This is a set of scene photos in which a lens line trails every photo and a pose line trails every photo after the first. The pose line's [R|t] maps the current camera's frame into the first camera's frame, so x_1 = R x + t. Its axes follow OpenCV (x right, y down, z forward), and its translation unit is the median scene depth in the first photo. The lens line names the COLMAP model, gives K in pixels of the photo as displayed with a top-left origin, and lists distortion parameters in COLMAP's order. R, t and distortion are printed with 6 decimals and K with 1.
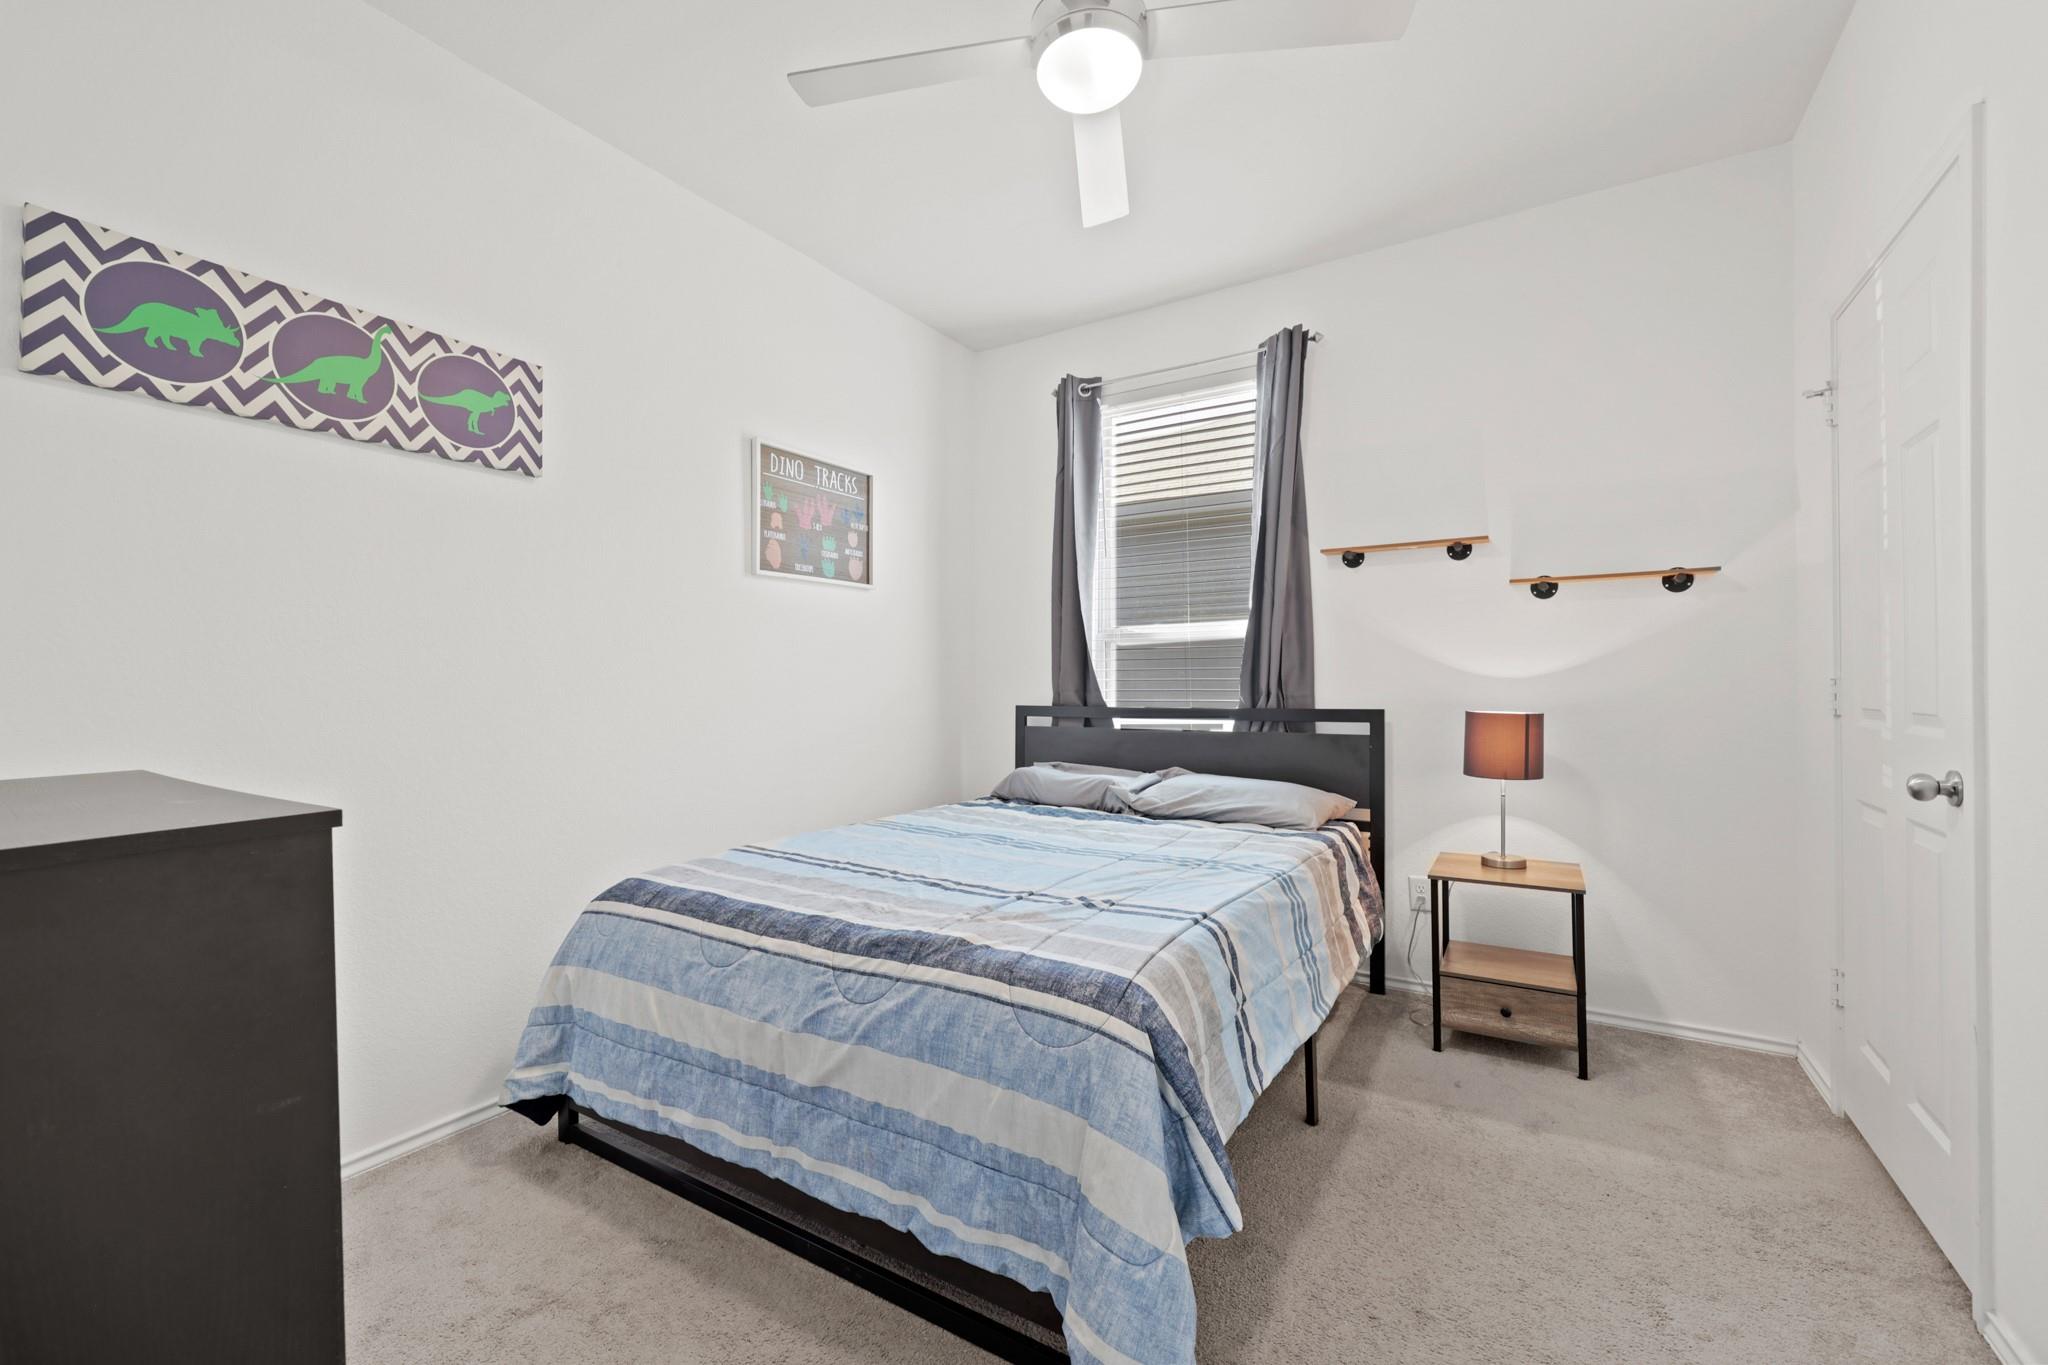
lens RADIAL K [[823.5, 0, 1026.5], [0, 823.5, 684.0], [0, 0, 1]] dist [0.001250, 0.000068]
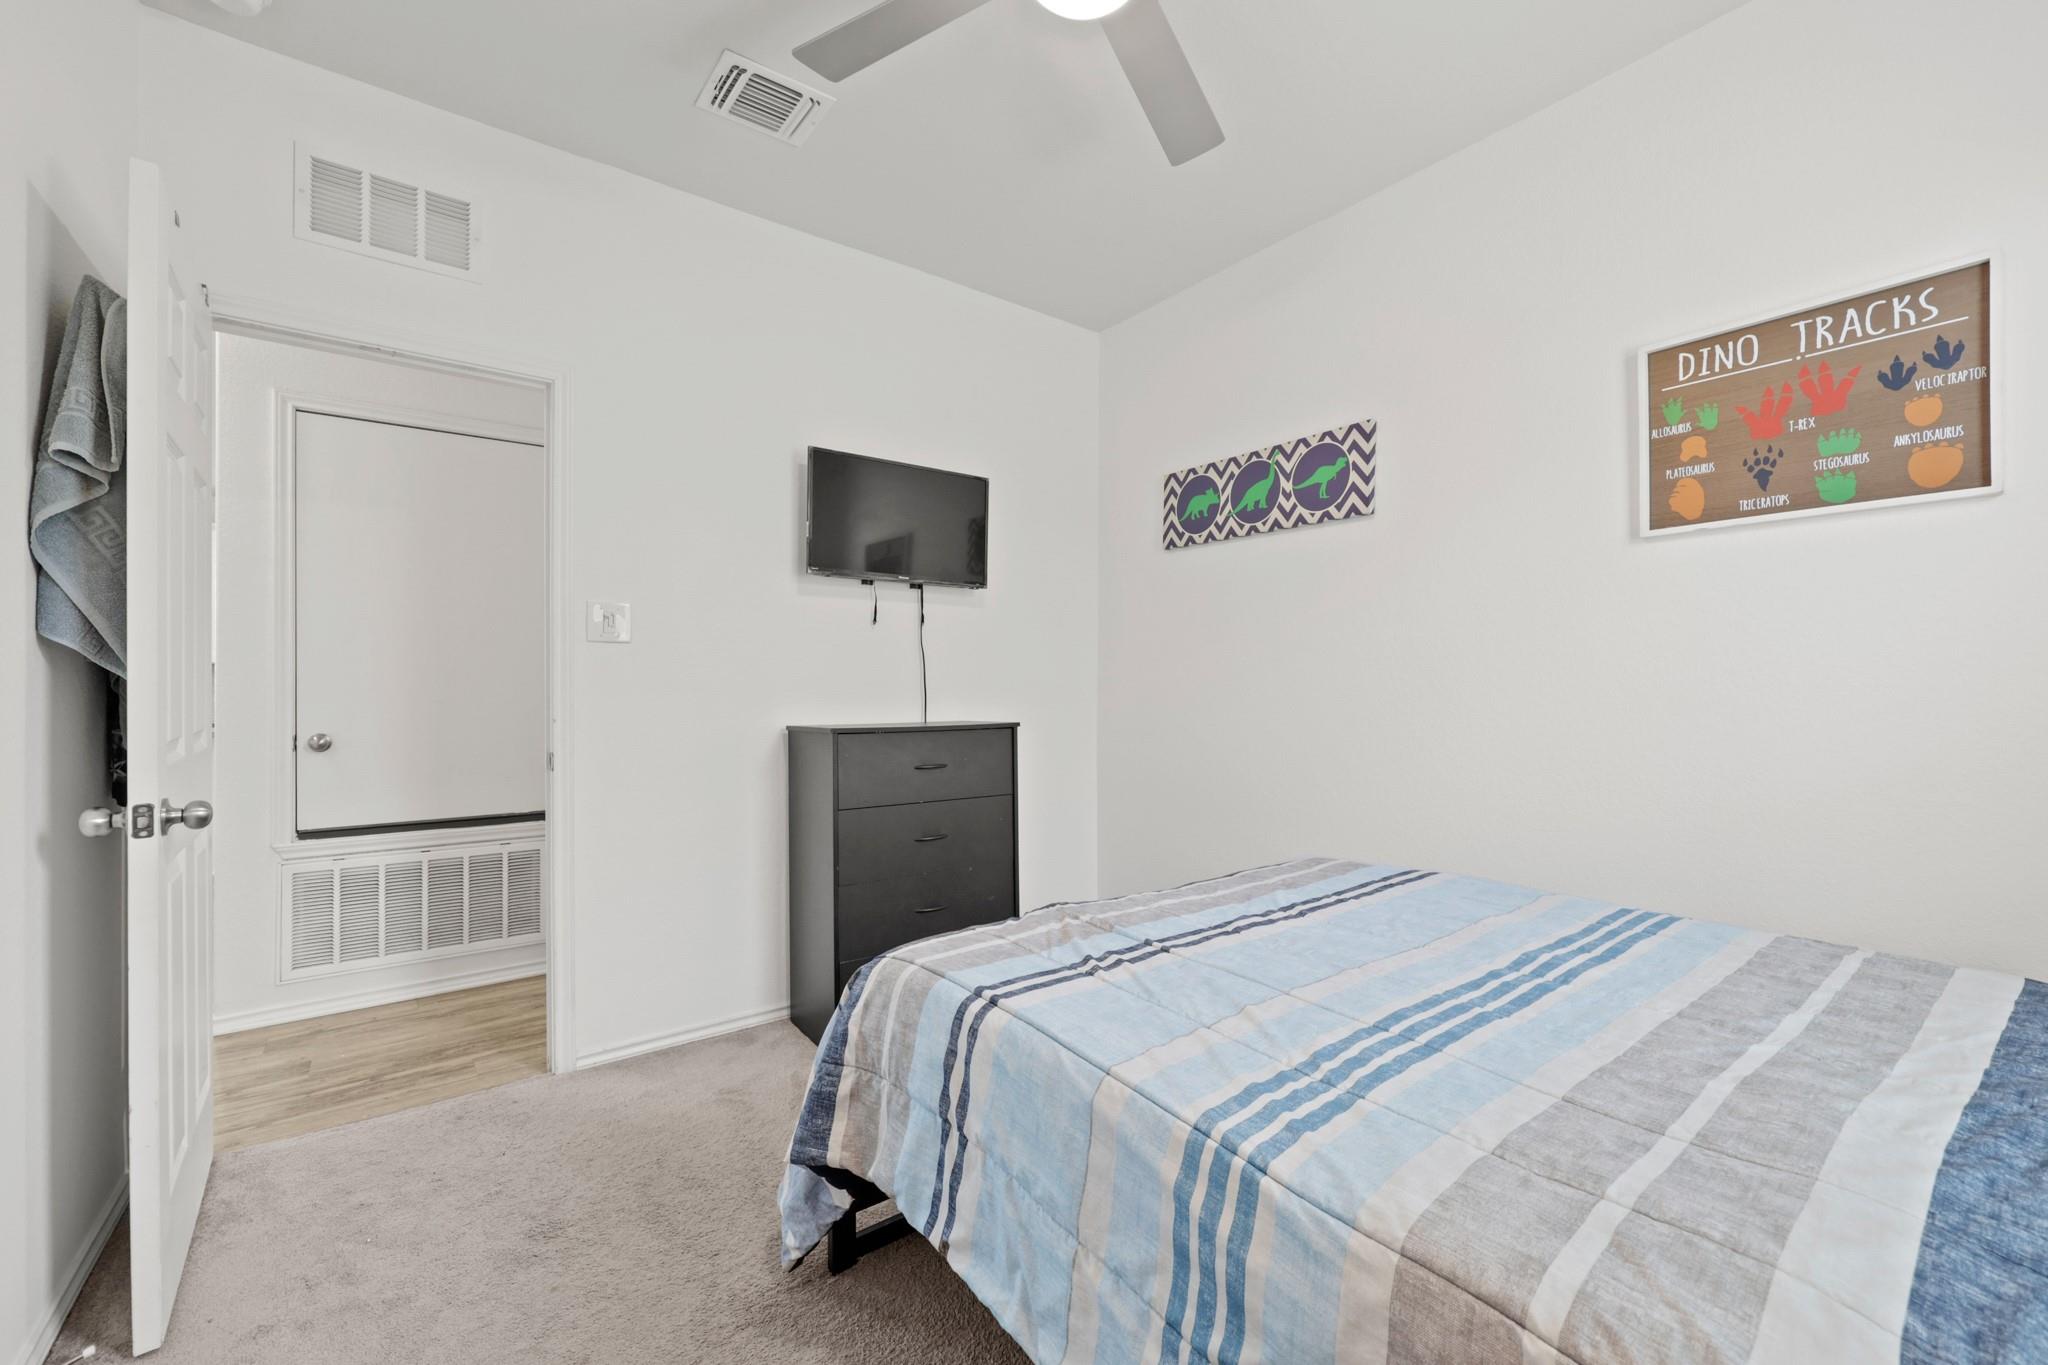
lens RADIAL K [[823.5, 0, 1024.1], [0, 823.5, 682.2], [0, 0, 1]] dist [0.001250, 0.000068]
pose [[-0.349441, 0.001697, -0.936957, 0.780210], [0.005771, 0.999983, -0.000341, -0.012934], [0.936941, -0.005526, -0.349445, 1.068956]]
